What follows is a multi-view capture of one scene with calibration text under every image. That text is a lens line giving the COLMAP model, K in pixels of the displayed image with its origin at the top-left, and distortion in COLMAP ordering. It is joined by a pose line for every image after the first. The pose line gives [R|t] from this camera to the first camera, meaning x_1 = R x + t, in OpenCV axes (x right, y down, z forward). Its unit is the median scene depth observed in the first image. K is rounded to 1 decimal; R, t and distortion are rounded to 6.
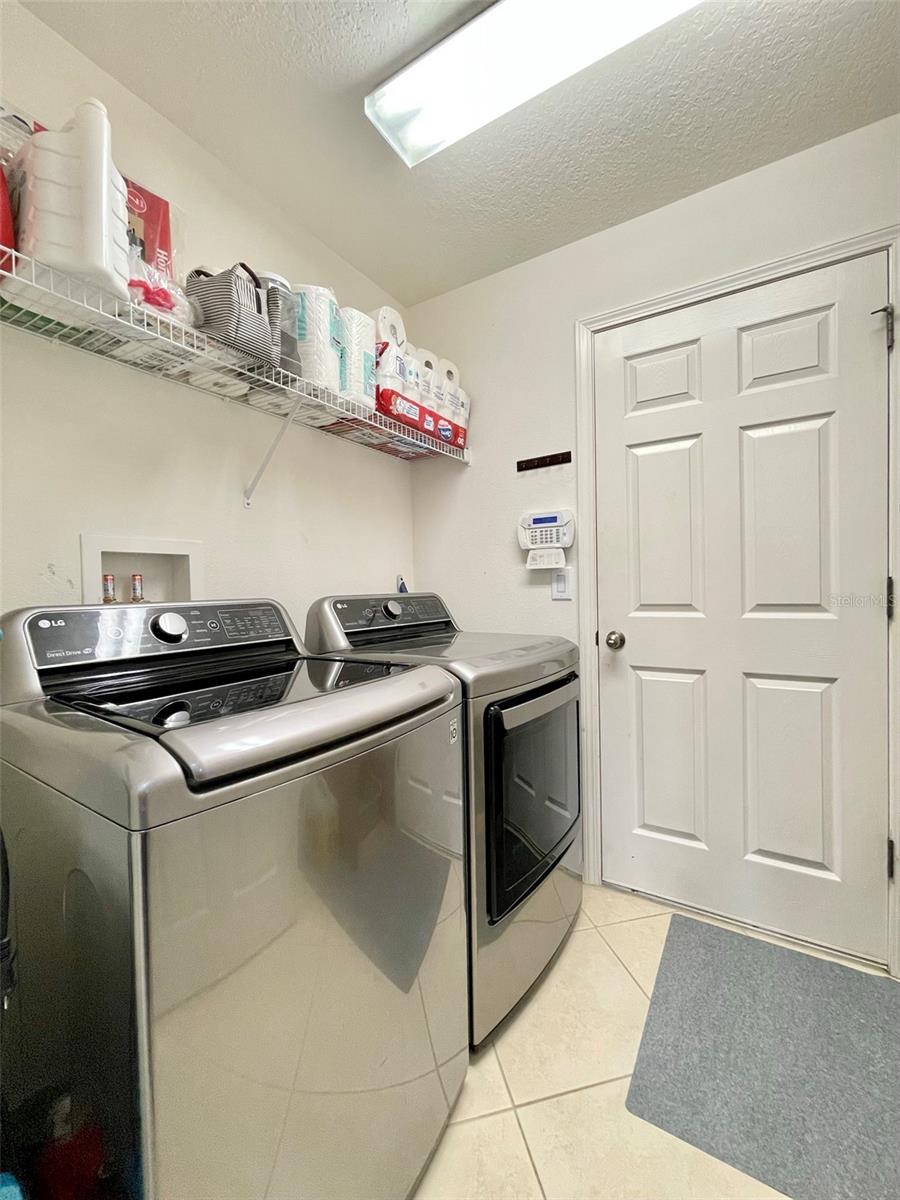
lens RADIAL K [[484.7, 0, 458.0], [0, 484.7, 595.2], [0, 0, 1]] dist [-0.006852, 0.001269]
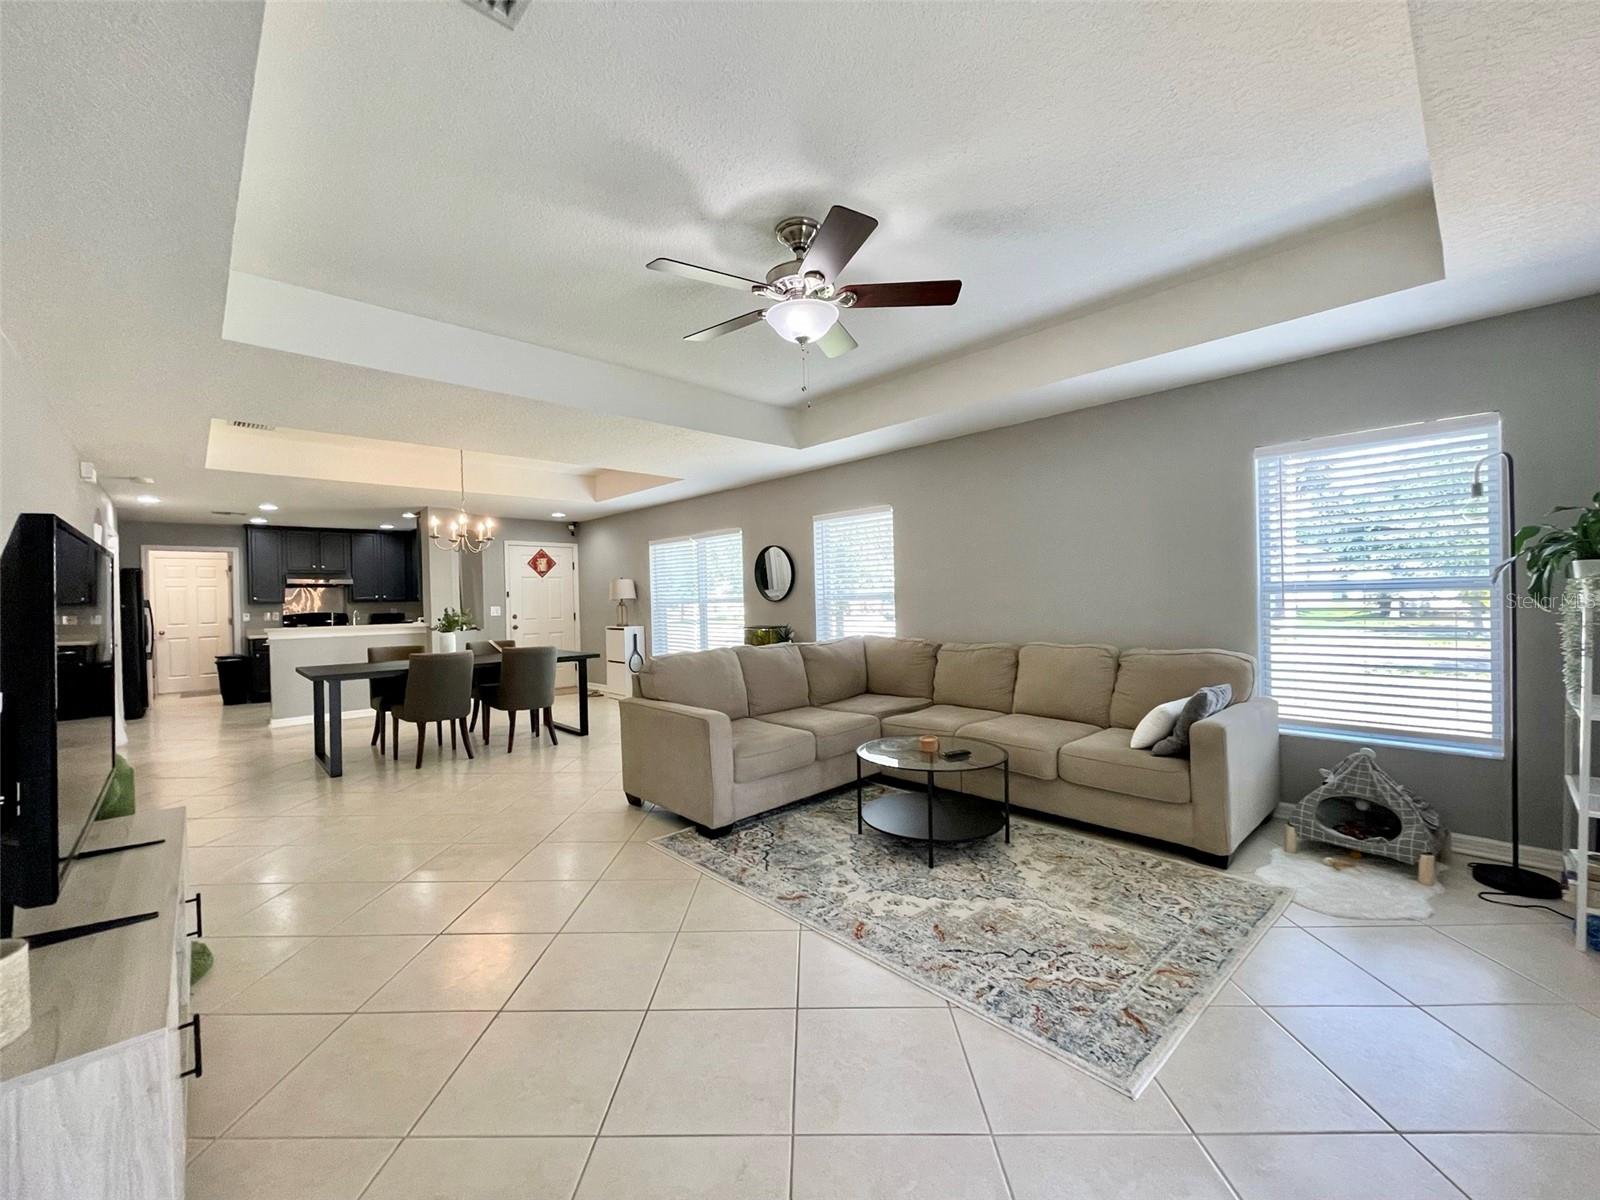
lens RADIAL K [[646.3, 0, 795.7], [0, 646.3, 598.8], [0, 0, 1]] dist [-0.006852, 0.001269]
pose [[0.255550, 0.005475, 0.966780, -3.700631], [0.038558, 0.999131, -0.015850, 0.101034], [-0.966027, 0.041327, 0.255117, -5.794227]]
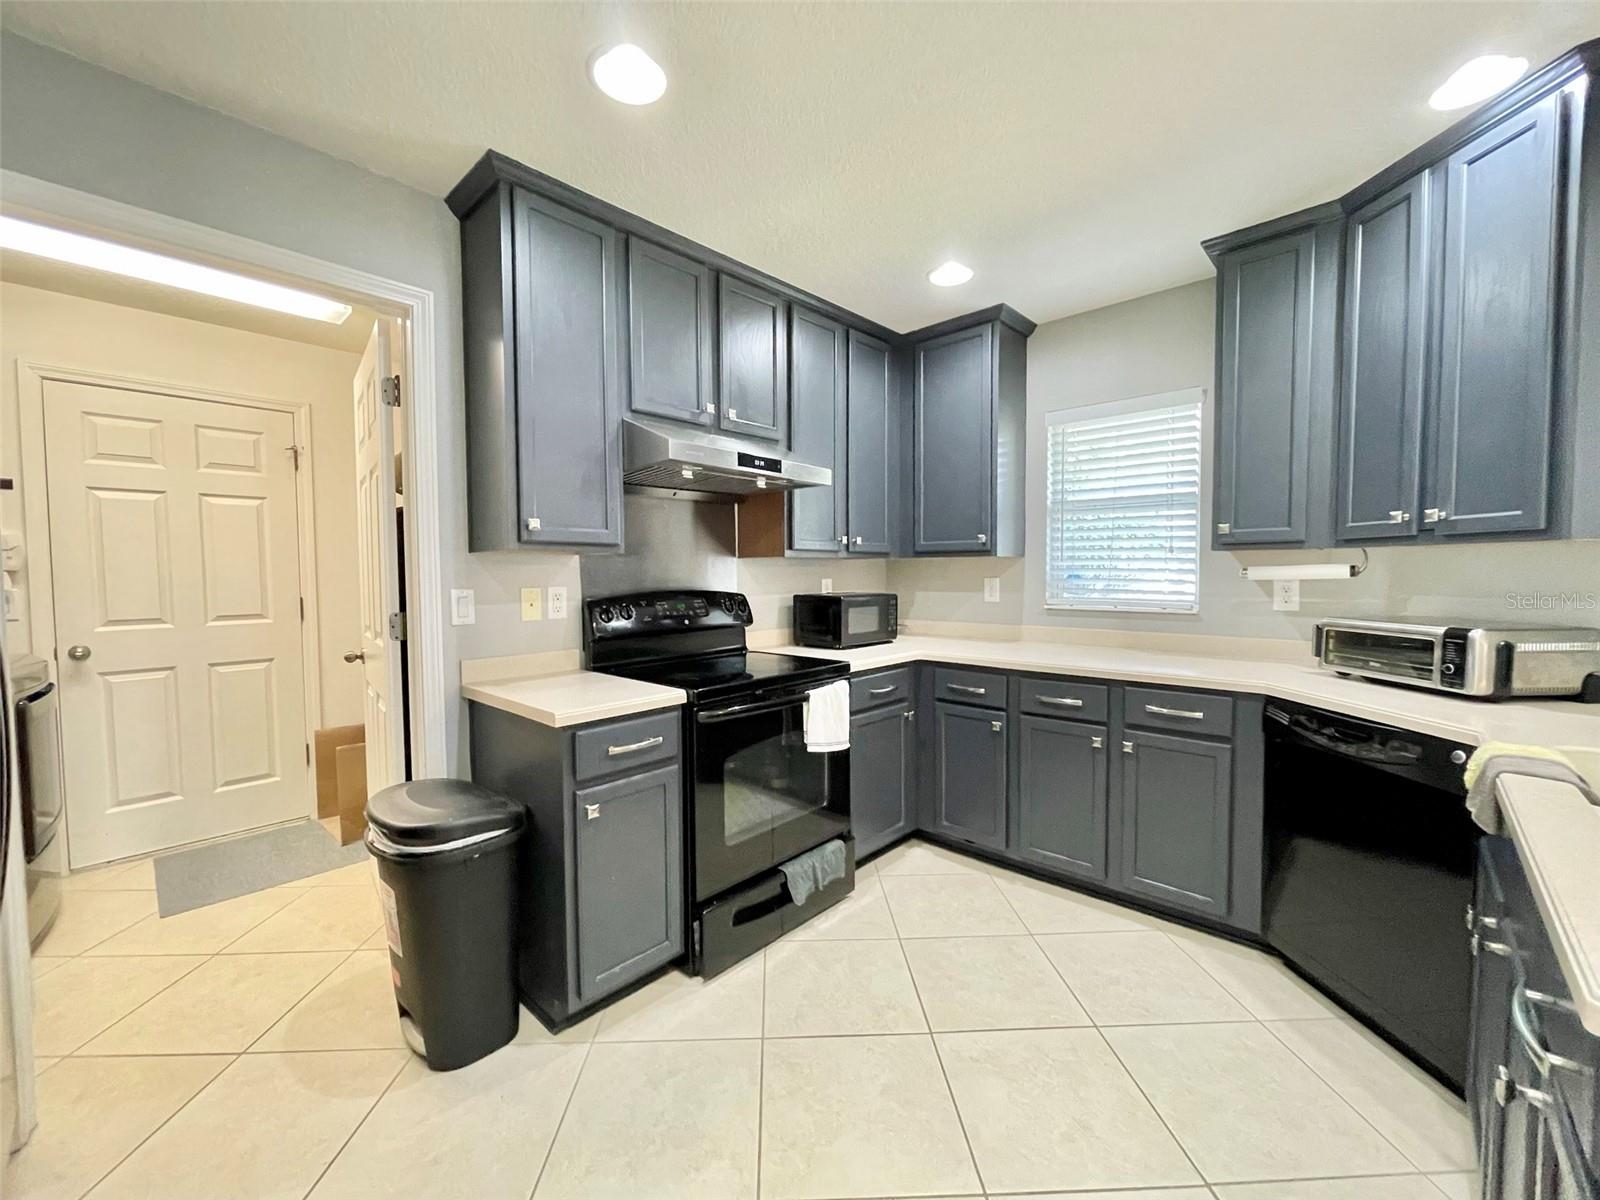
lens RADIAL K [[646.3, 0, 794.1], [0, 646.3, 602.6], [0, 0, 1]] dist [-0.006852, 0.001269]
pose [[0.202729, -0.027164, 0.978858, -0.855394], [0.019974, 0.999522, 0.023600, -0.030214], [-0.979031, 0.014768, 0.203175, -1.017141]]
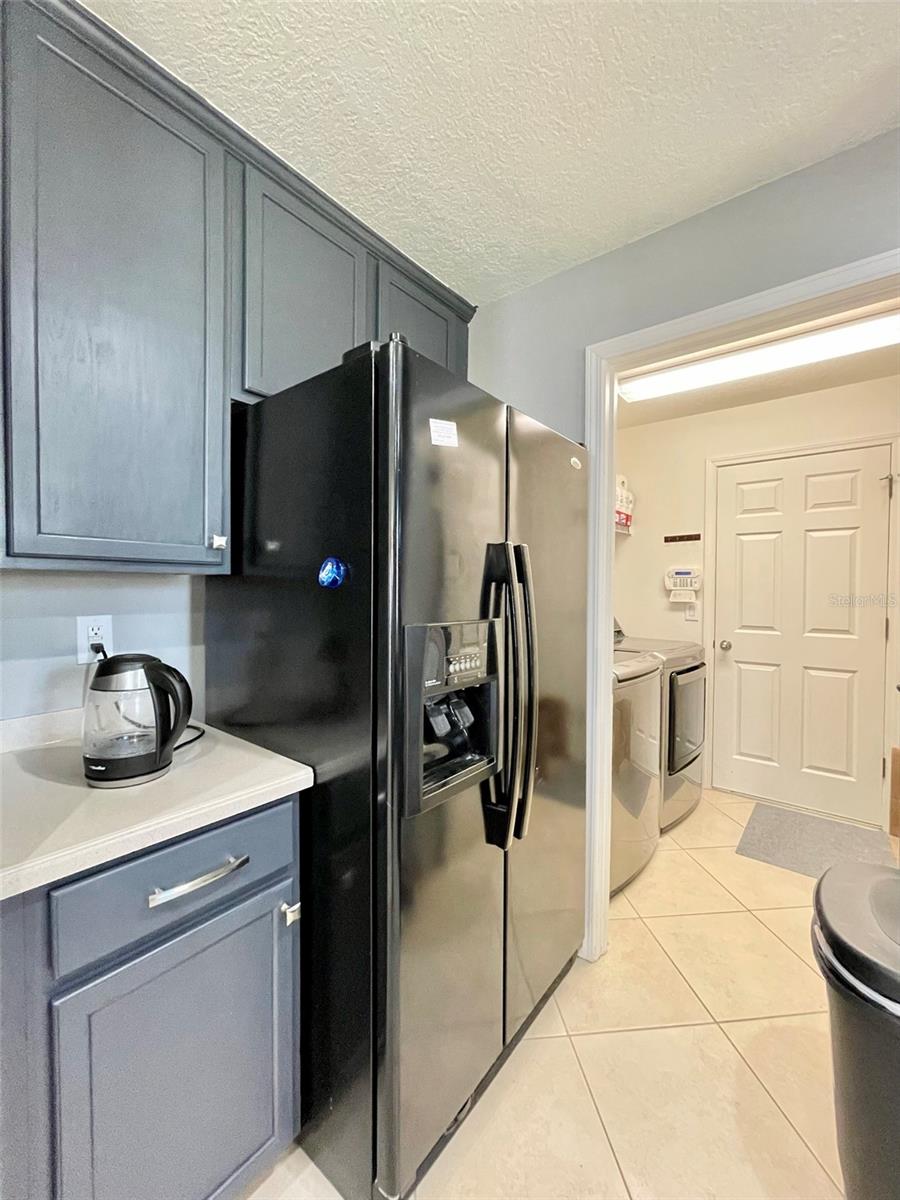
lens RADIAL K [[484.7, 0, 458.6], [0, 484.7, 594.5], [0, 0, 1]] dist [-0.006852, 0.001269]
pose [[0.991319, 0.027590, -0.128550, -0.416979], [-0.027234, 0.999619, 0.004530, -0.073362], [0.128626, -0.000989, 0.991693, -0.864203]]
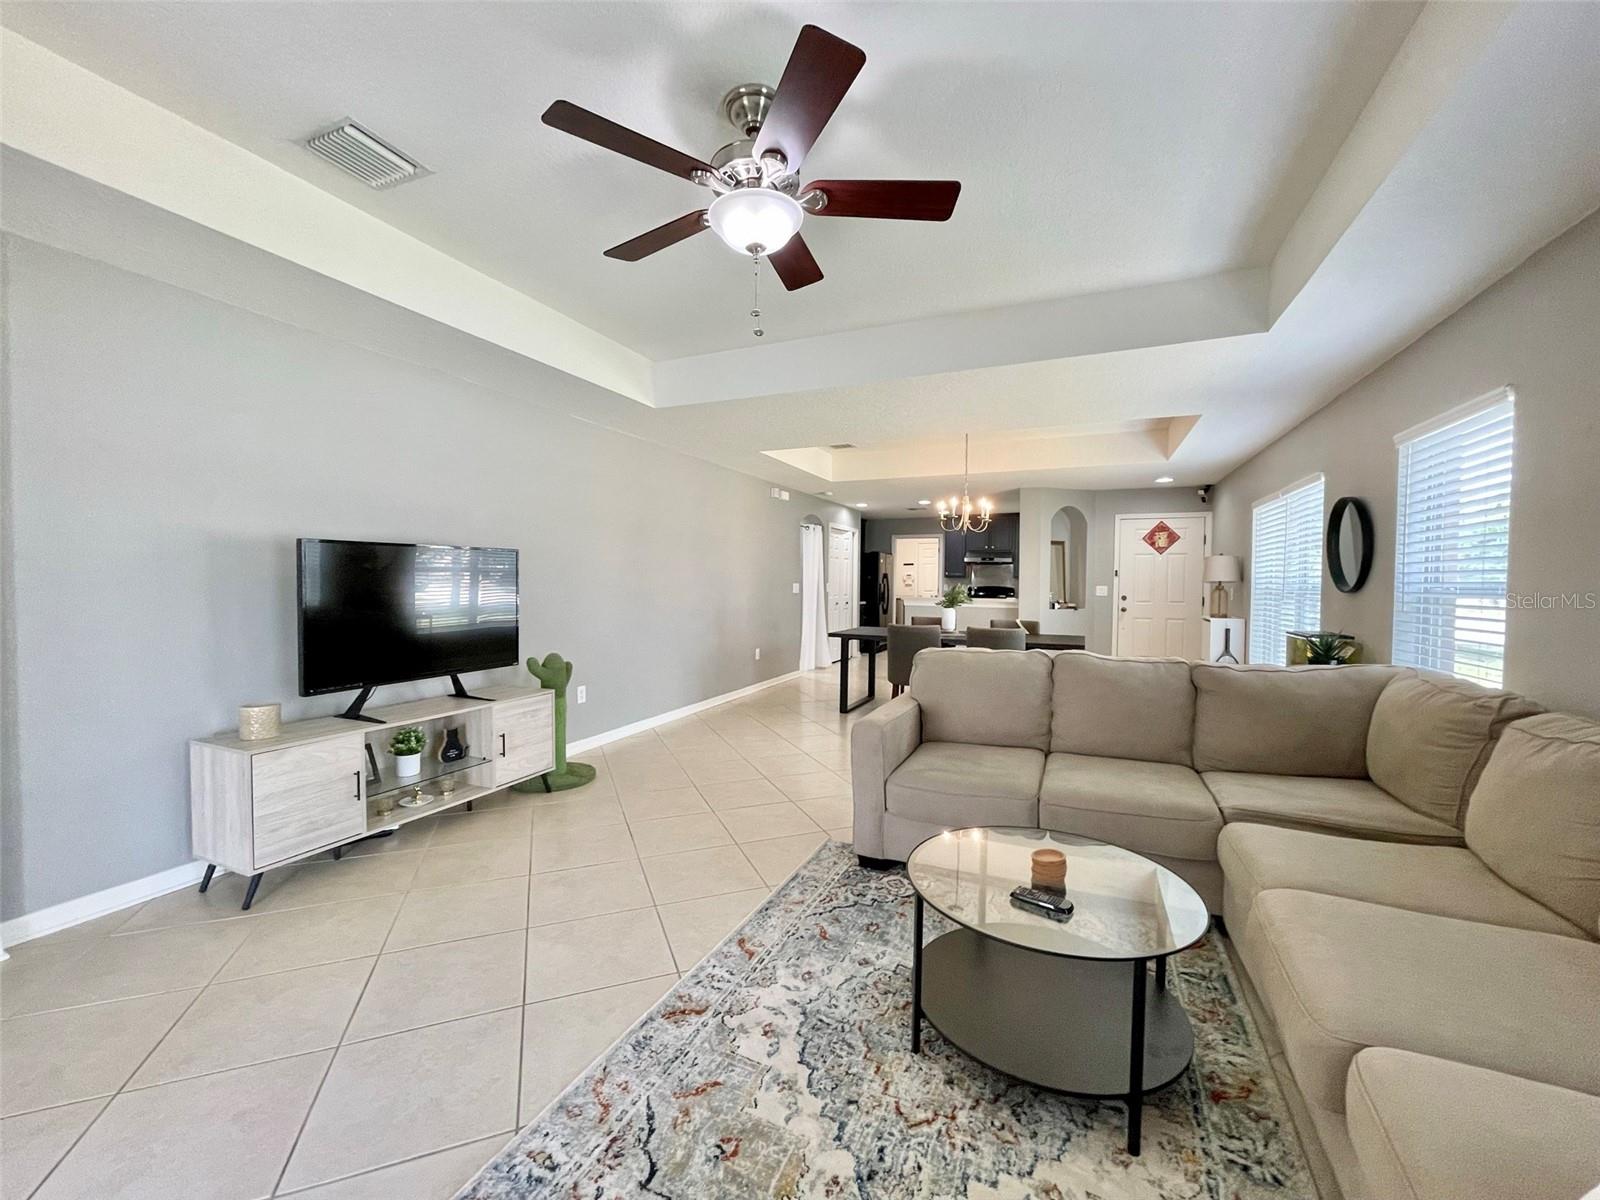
lens RADIAL K [[646.3, 0, 793.4], [0, 646.3, 602.1], [0, 0, 1]] dist [-0.006852, 0.001269]
pose [[0.991353, 0.016748, 0.130151, -2.284100], [-0.018598, 0.999742, 0.013013, 0.087262], [-0.129899, -0.015321, 0.991409, -6.636404]]
